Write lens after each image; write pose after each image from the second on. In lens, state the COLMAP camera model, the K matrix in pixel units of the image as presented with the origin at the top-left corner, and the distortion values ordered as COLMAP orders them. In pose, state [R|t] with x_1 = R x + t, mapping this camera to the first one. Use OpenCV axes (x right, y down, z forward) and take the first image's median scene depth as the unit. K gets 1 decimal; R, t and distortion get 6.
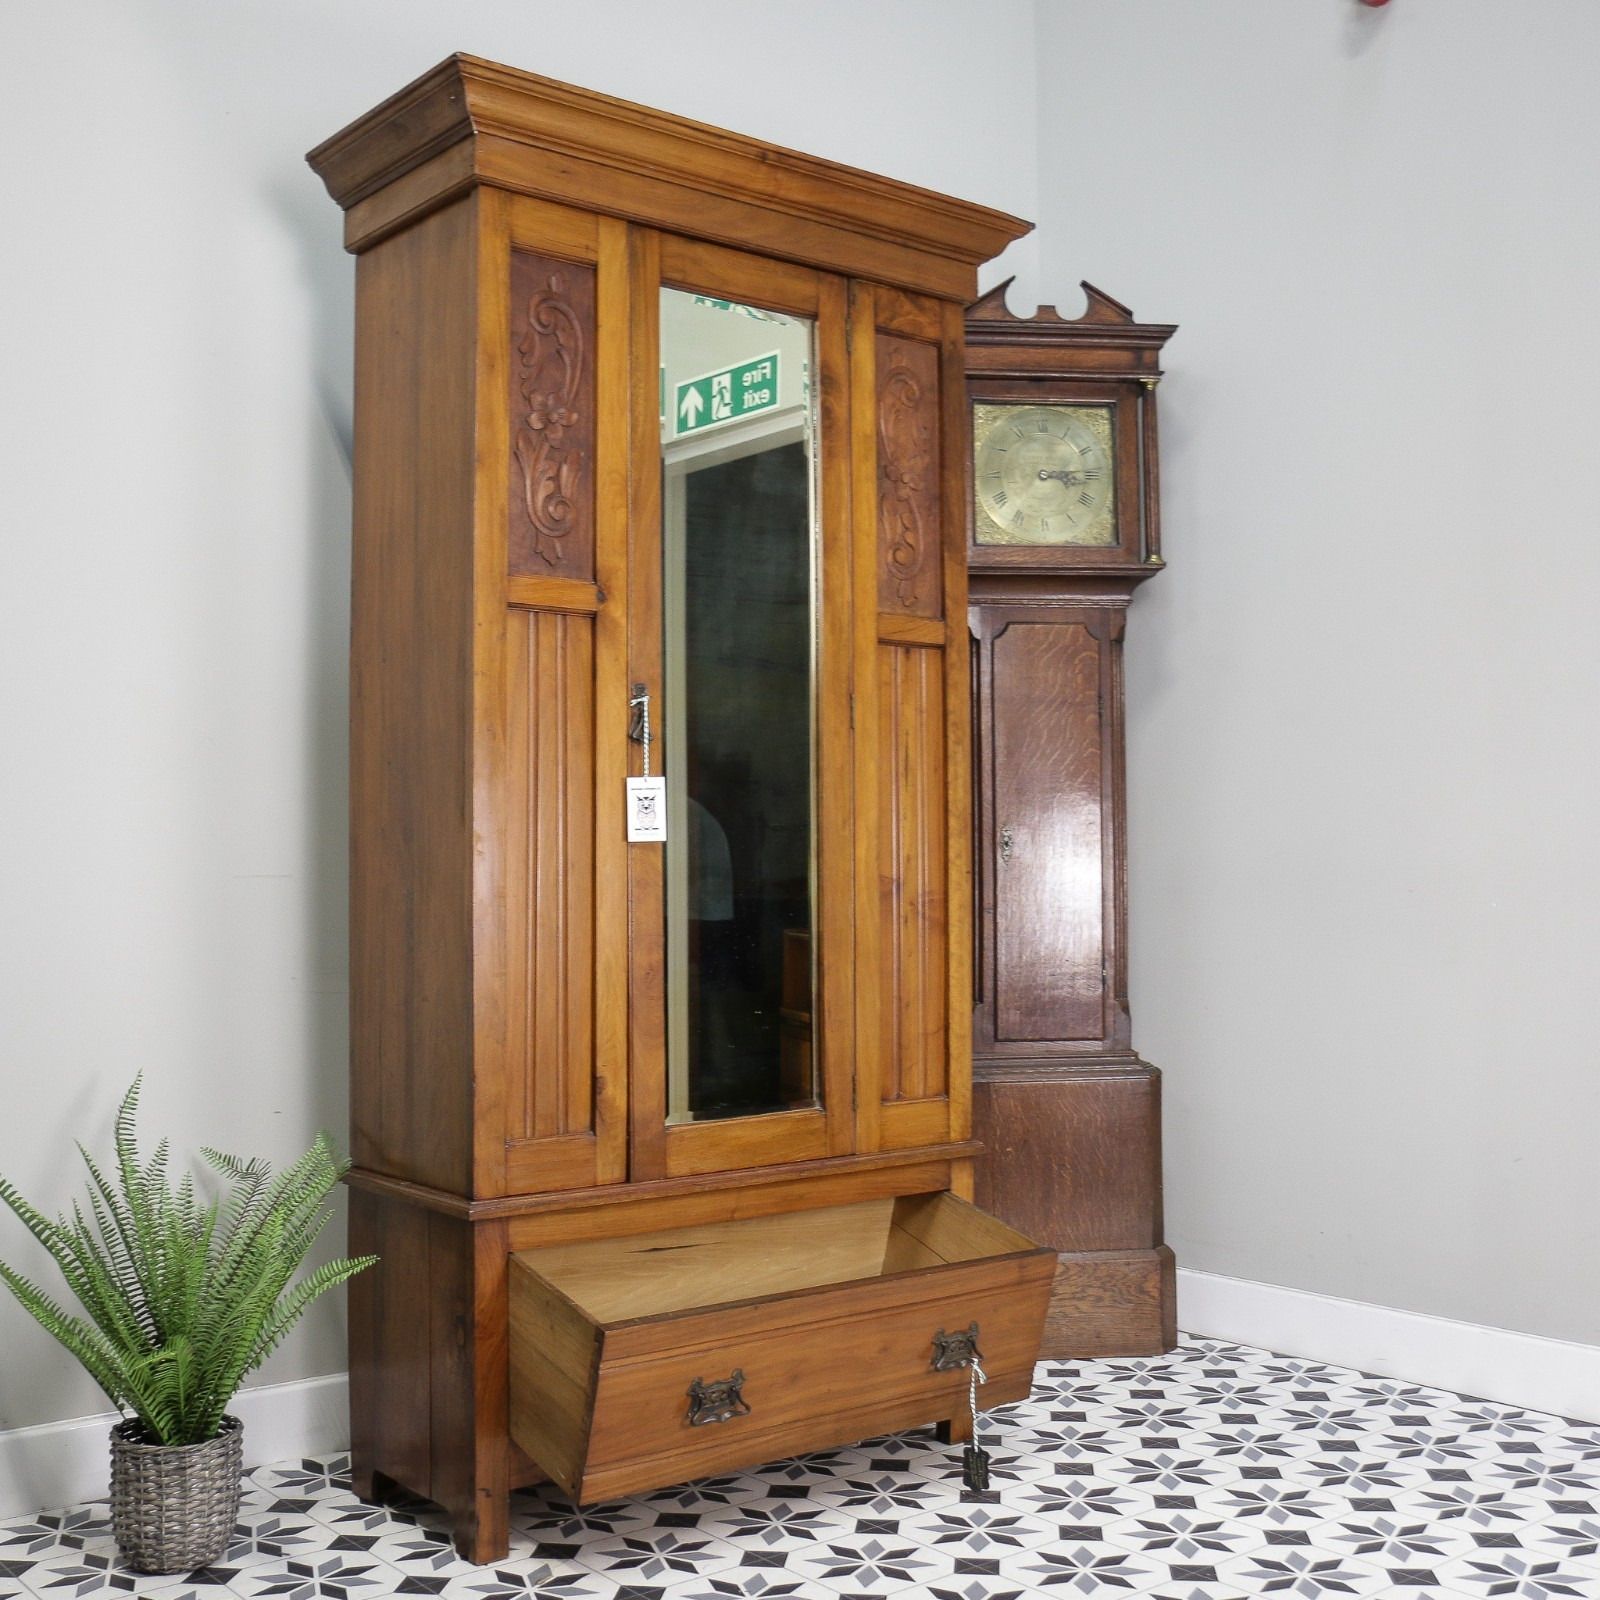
lens RADIAL K [[1890.6, 0, 792.2], [0, 1890.6, 805.2], [0, 0, 1]] dist [-0.064286, 0.000000]
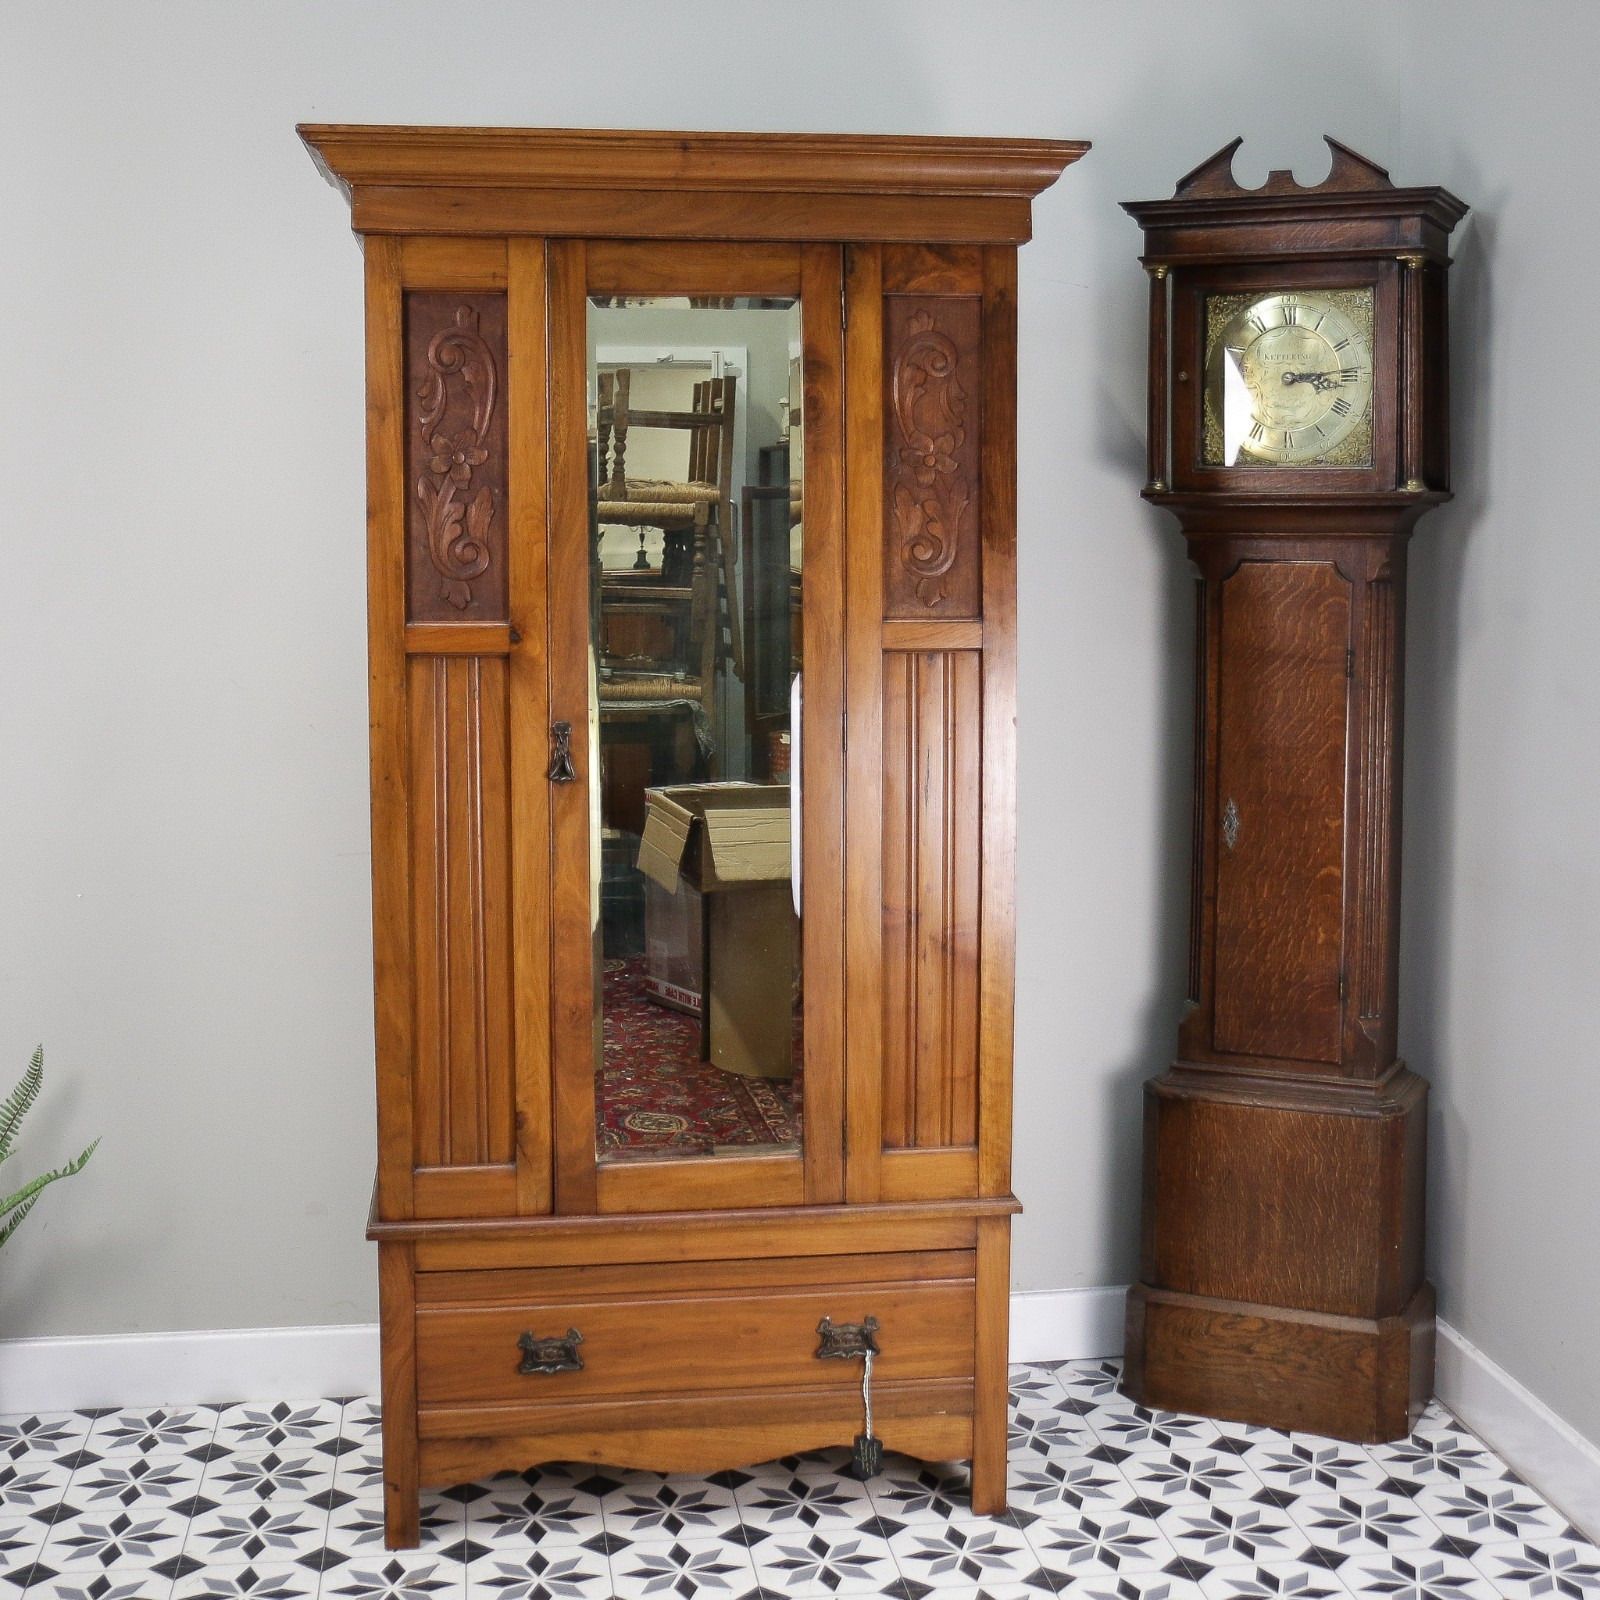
lens RADIAL K [[2231.7, 0, 802.9], [0, 2231.7, 685.2], [0, 0, 1]] dist [-0.059174, 0.000000]
pose [[0.861546, 0.044601, -0.505717, 0.600649], [0.013818, 0.993704, 0.111178, -0.206614], [0.507492, -0.102772, 0.855505, 0.075964]]
